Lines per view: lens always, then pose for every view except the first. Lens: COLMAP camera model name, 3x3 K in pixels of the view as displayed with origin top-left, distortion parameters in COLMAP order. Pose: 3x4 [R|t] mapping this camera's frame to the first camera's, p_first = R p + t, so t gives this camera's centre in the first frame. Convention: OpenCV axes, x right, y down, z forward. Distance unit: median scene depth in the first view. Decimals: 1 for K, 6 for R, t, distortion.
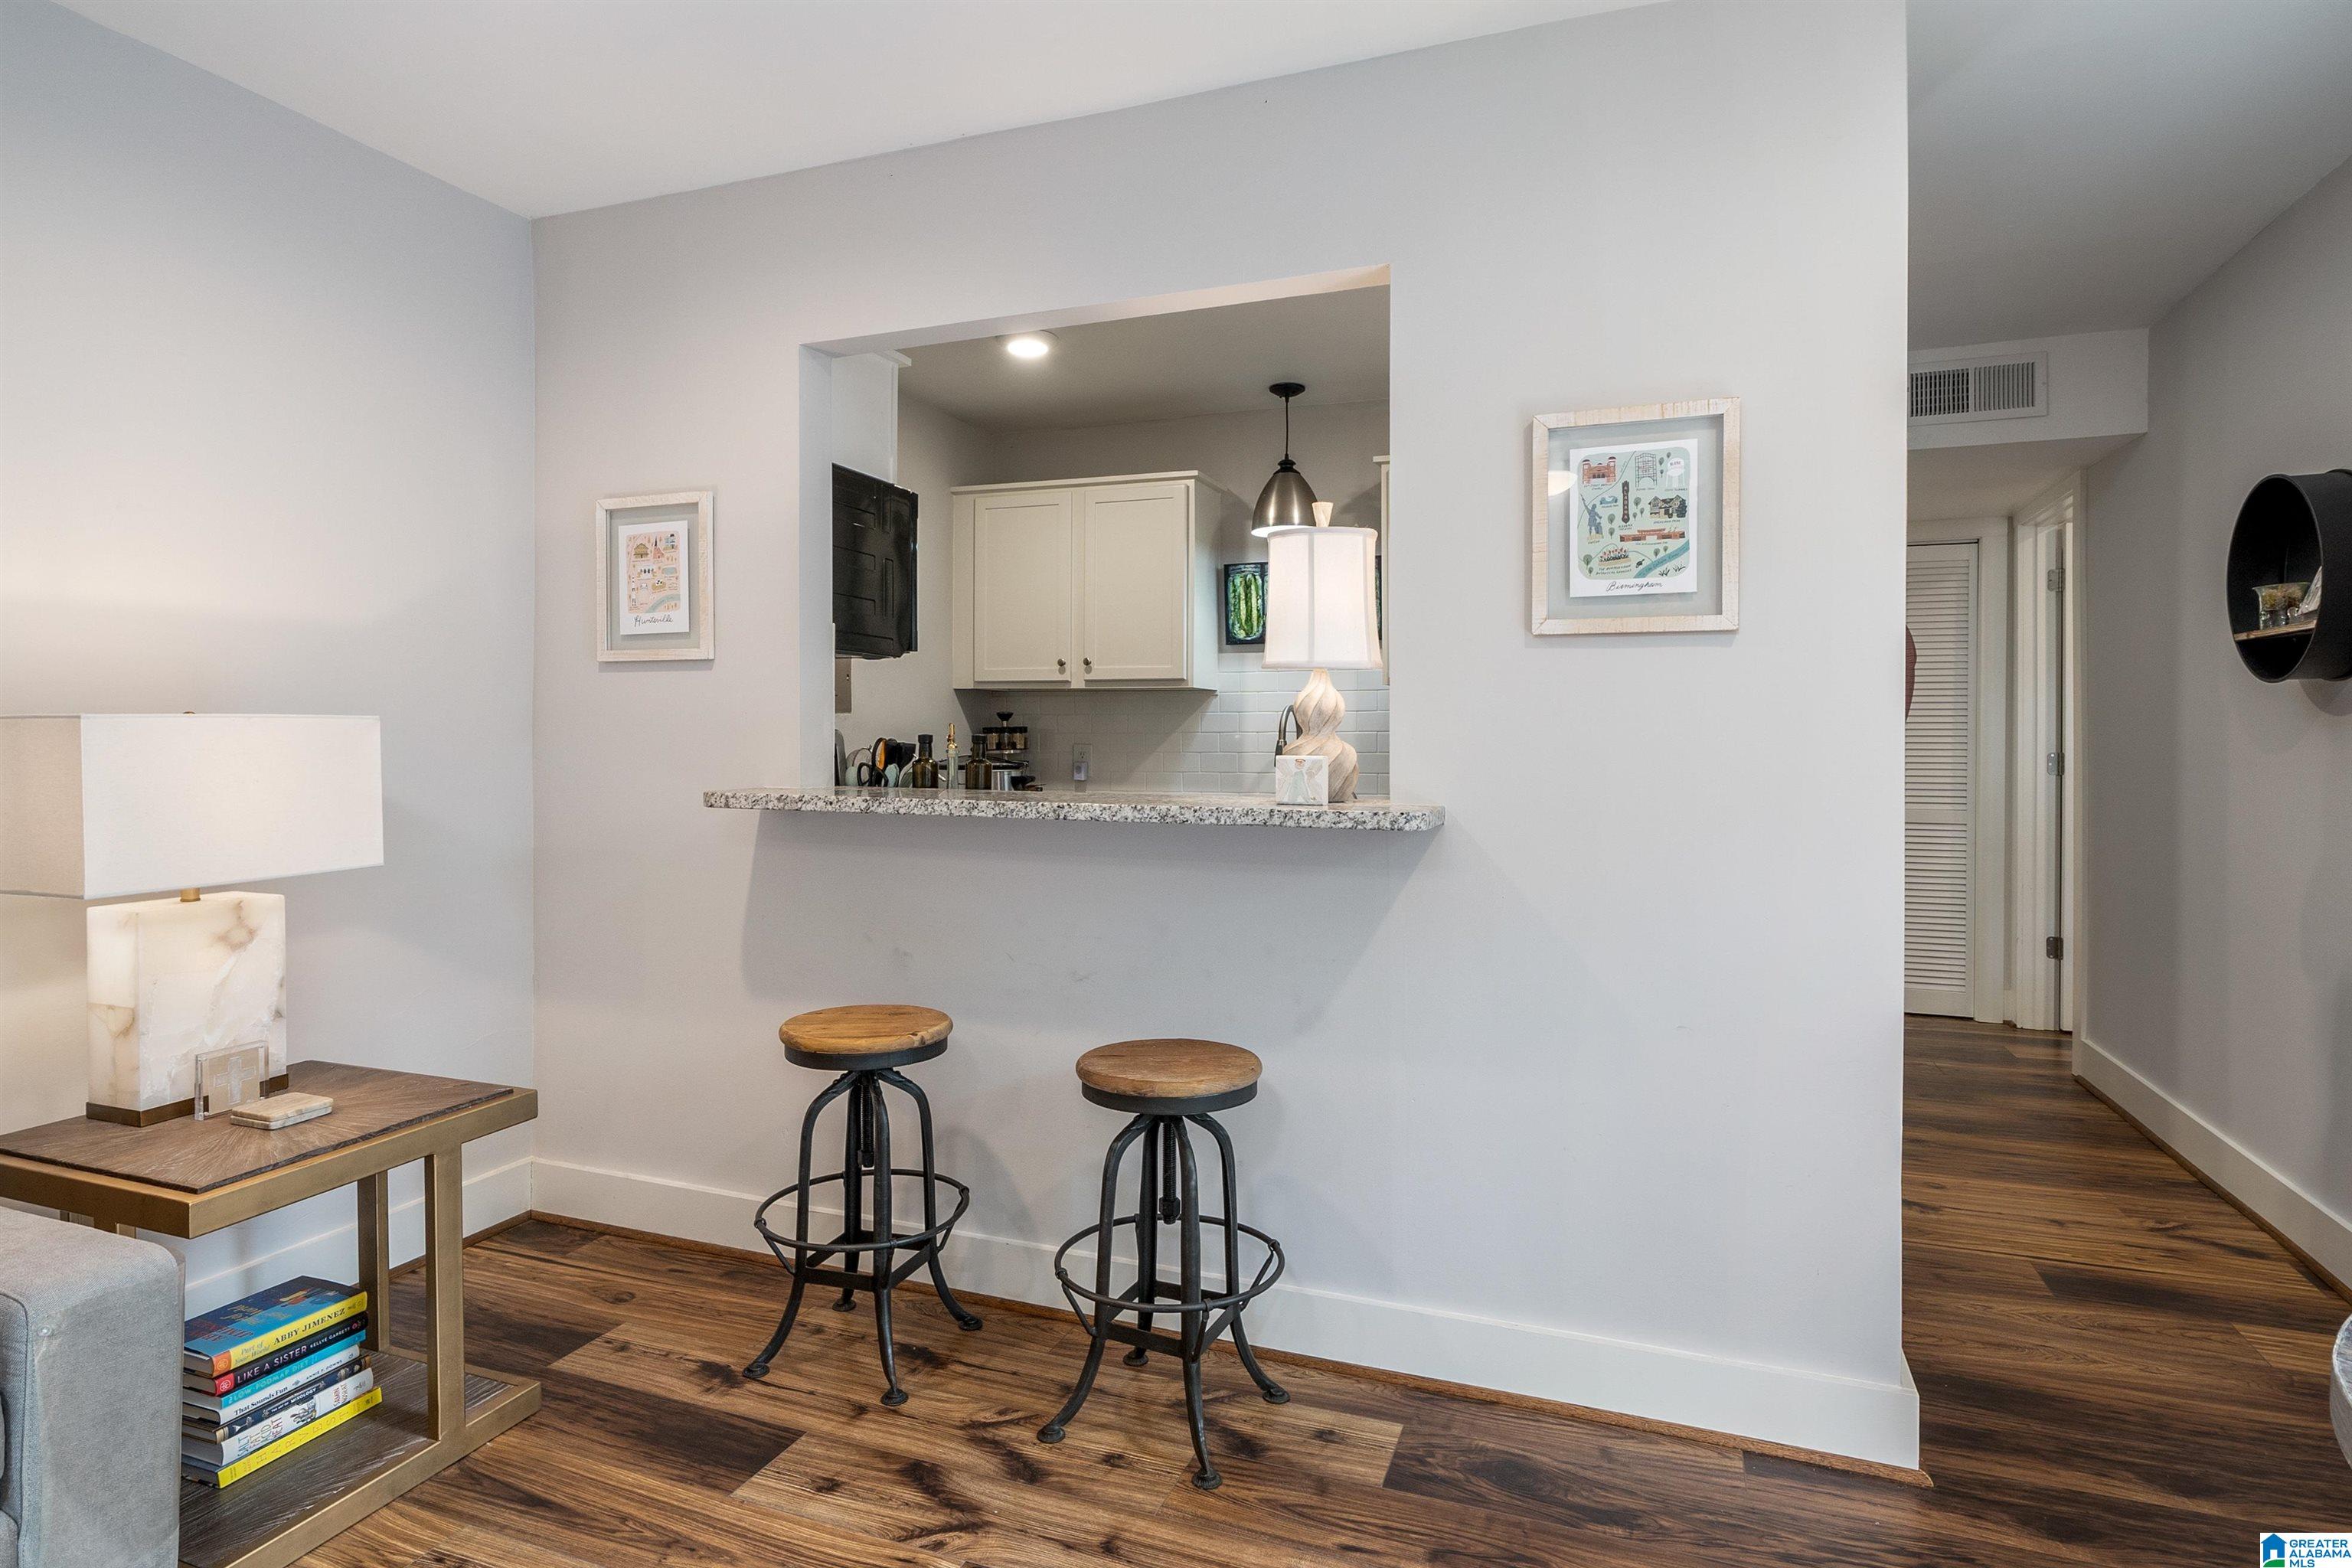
lens RADIAL K [[1289.0, 0, 1176.4], [0, 1289.0, 756.9], [0, 0, 1]] dist [-0.005280, 0.002582]
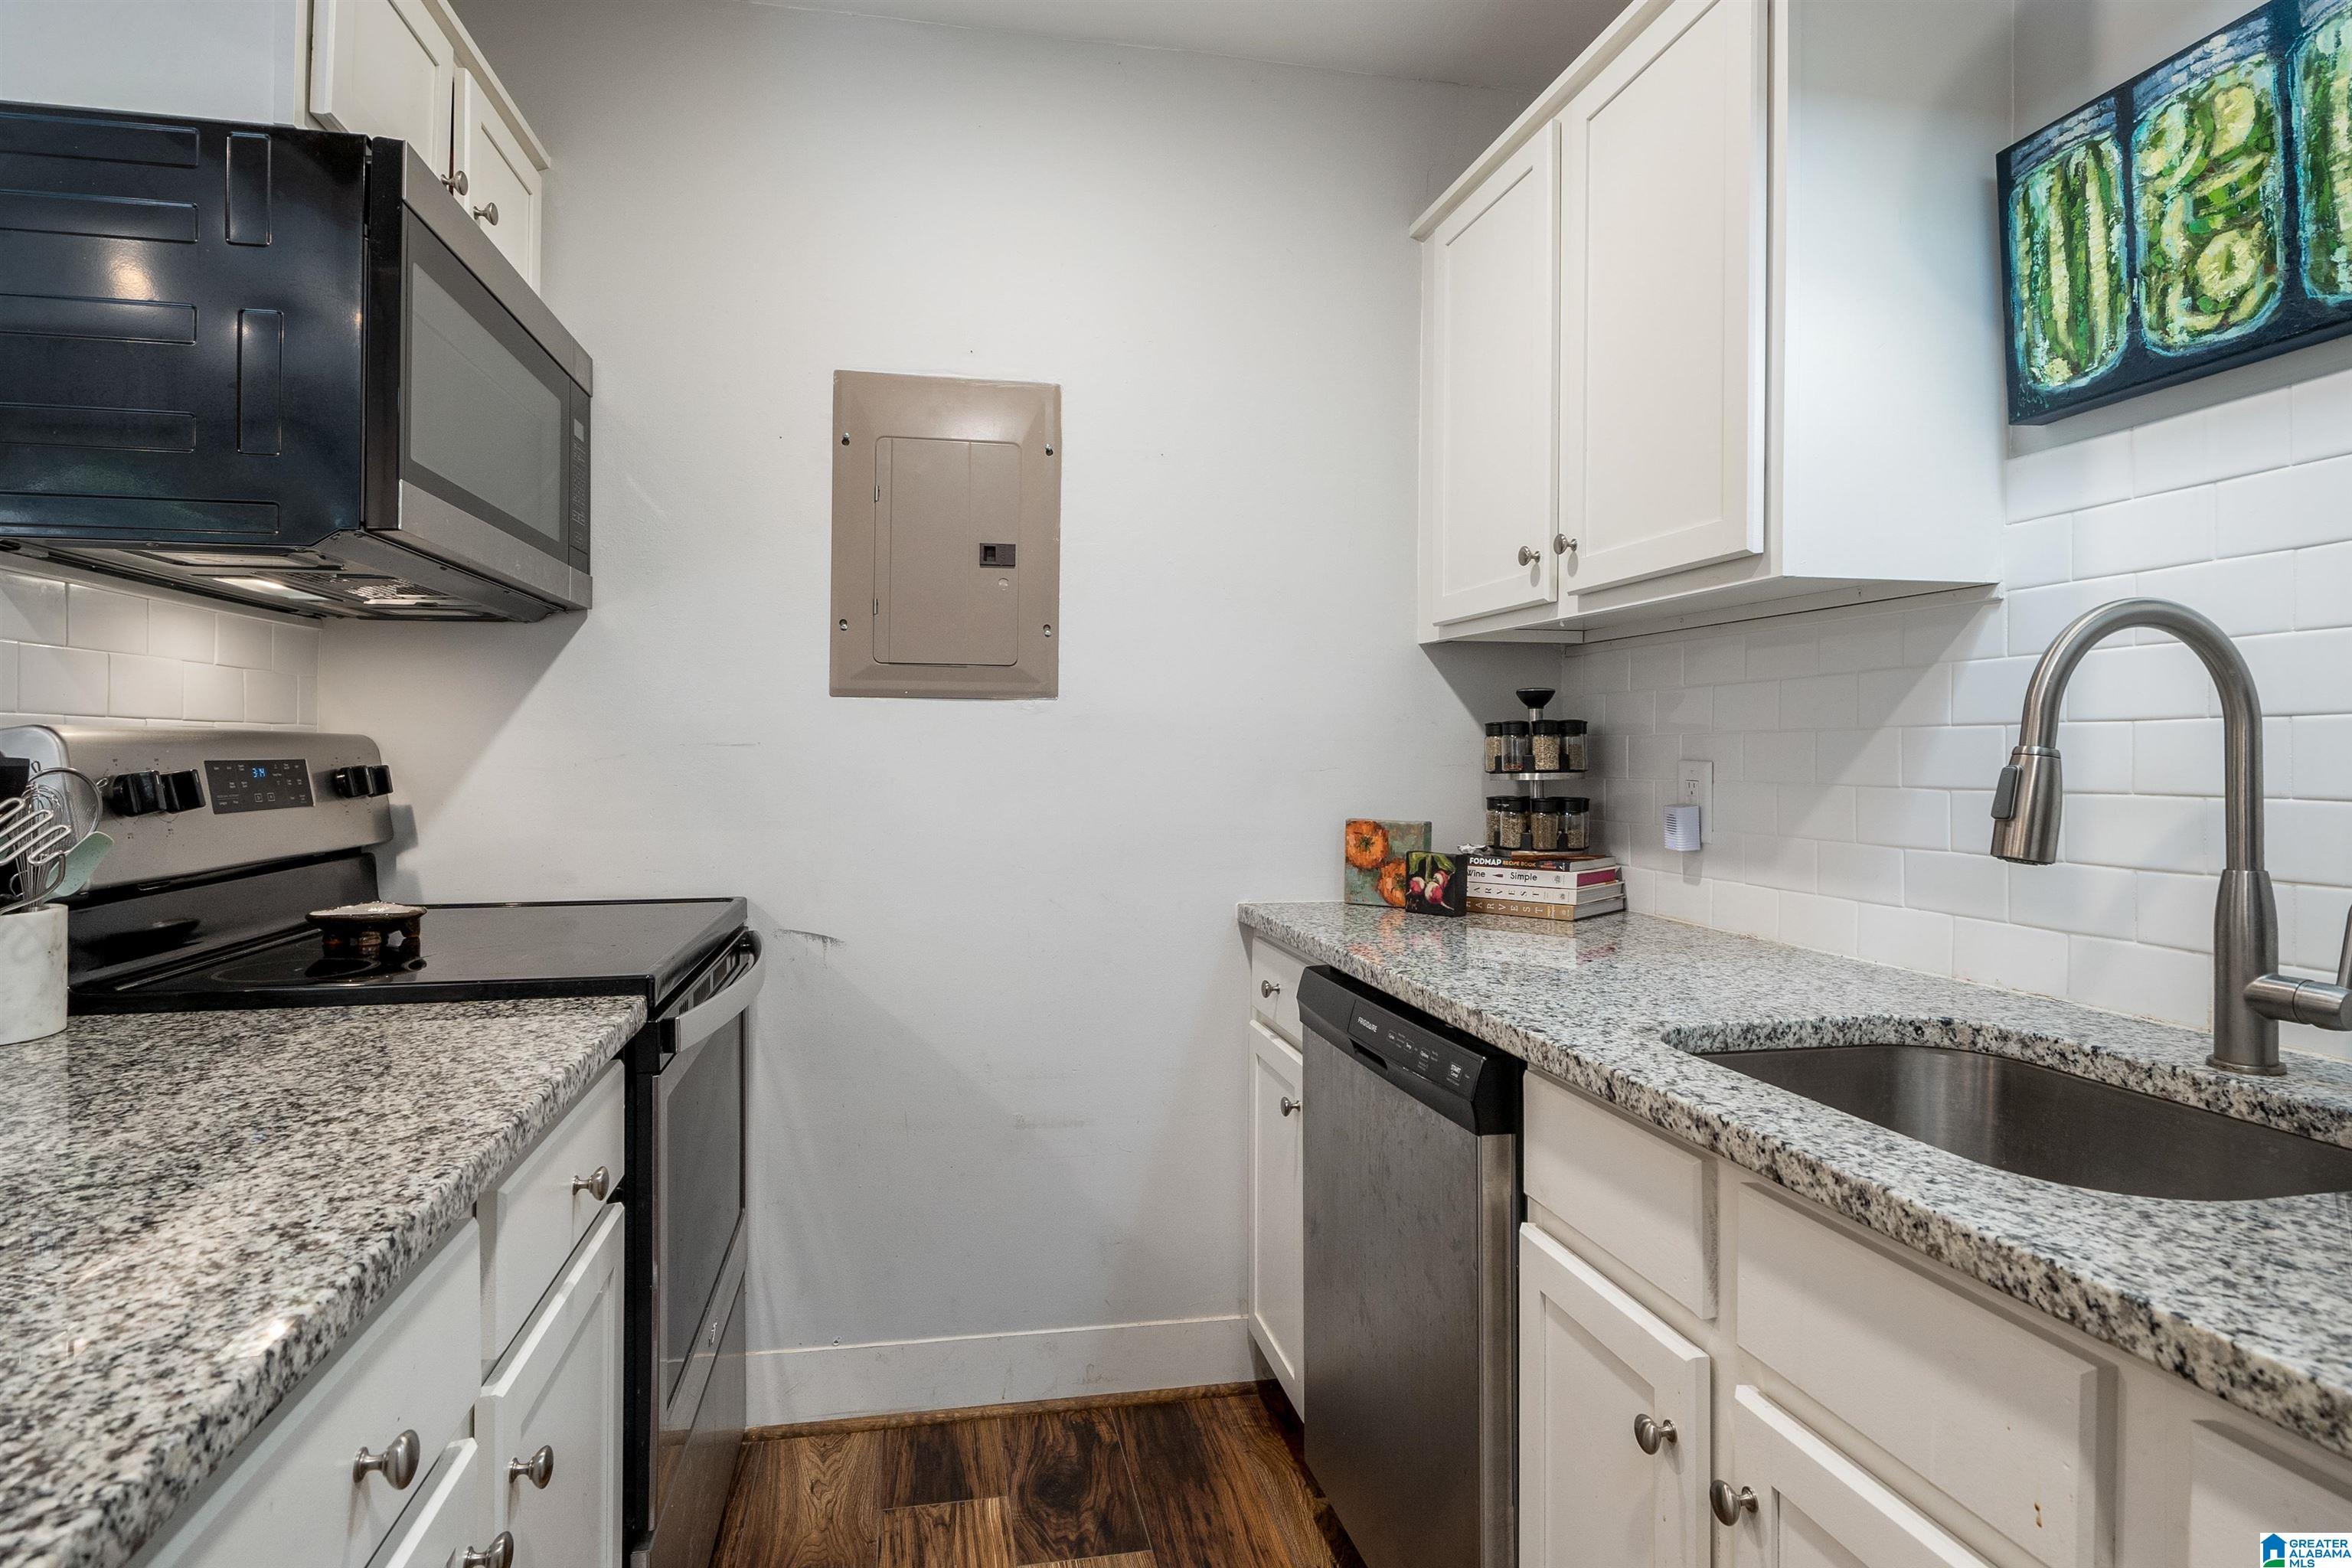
lens RADIAL K [[1289.0, 0, 1176.4], [0, 1289.0, 756.9], [0, 0, 1]] dist [-0.005280, 0.002582]
pose [[0.543641, -0.001146, -0.839317, 0.303477], [-0.011362, 0.999897, -0.008724, -0.010098], [0.839241, 0.014279, 0.543572, 1.137725]]
